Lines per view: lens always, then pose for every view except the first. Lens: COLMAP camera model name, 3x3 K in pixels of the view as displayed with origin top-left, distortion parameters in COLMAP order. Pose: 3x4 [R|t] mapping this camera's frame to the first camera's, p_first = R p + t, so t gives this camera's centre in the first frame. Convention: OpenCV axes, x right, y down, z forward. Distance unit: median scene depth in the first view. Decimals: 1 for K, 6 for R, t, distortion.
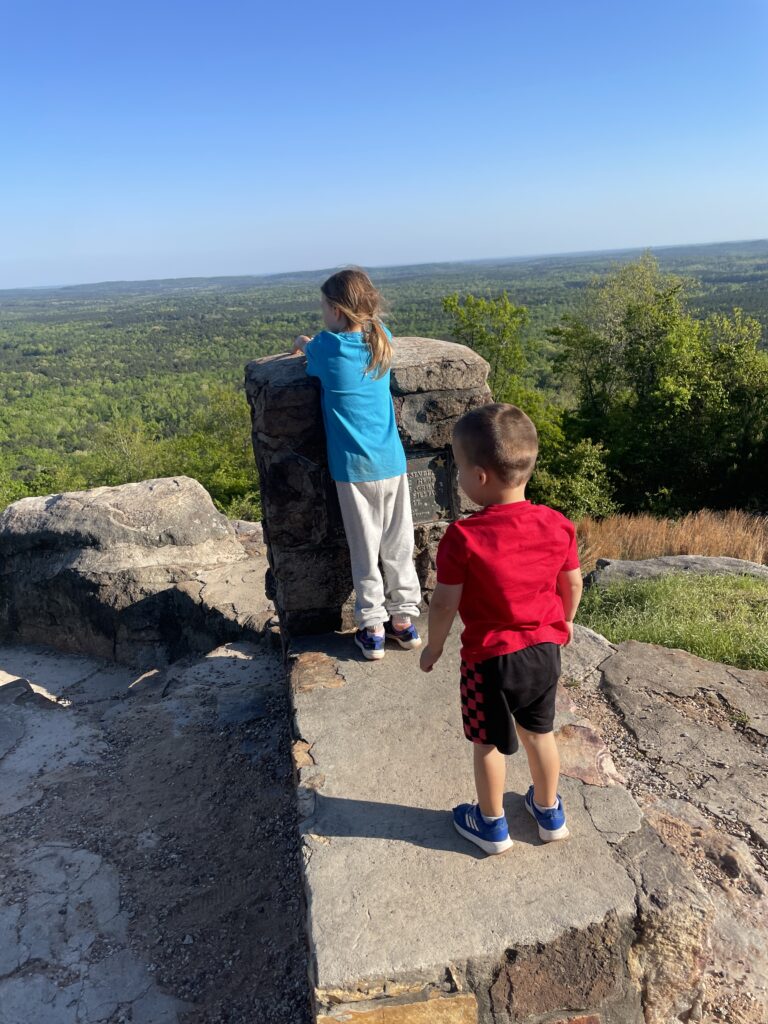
lens RADIAL K [[687.7, 0, 384.0], [0, 687.7, 512.0], [0, 0, 1]] dist [0.068079, -0.114001]
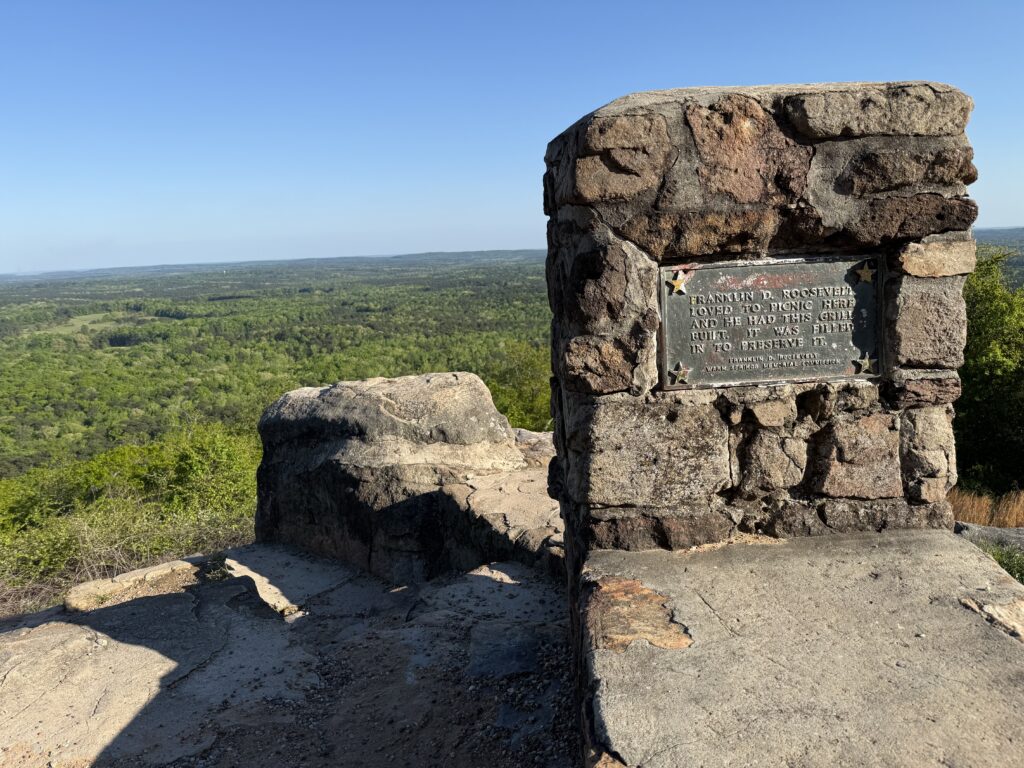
lens RADIAL K [[702.0, 0, 512.0], [0, 702.0, 384.0], [0, 0, 1]] dist [0.123961, -0.219372]
pose [[0.972545, 0.060078, -0.224827, -0.032959], [-0.080168, 0.993459, -0.081316, 0.045398], [0.218471, 0.097107, 0.971000, 0.177907]]
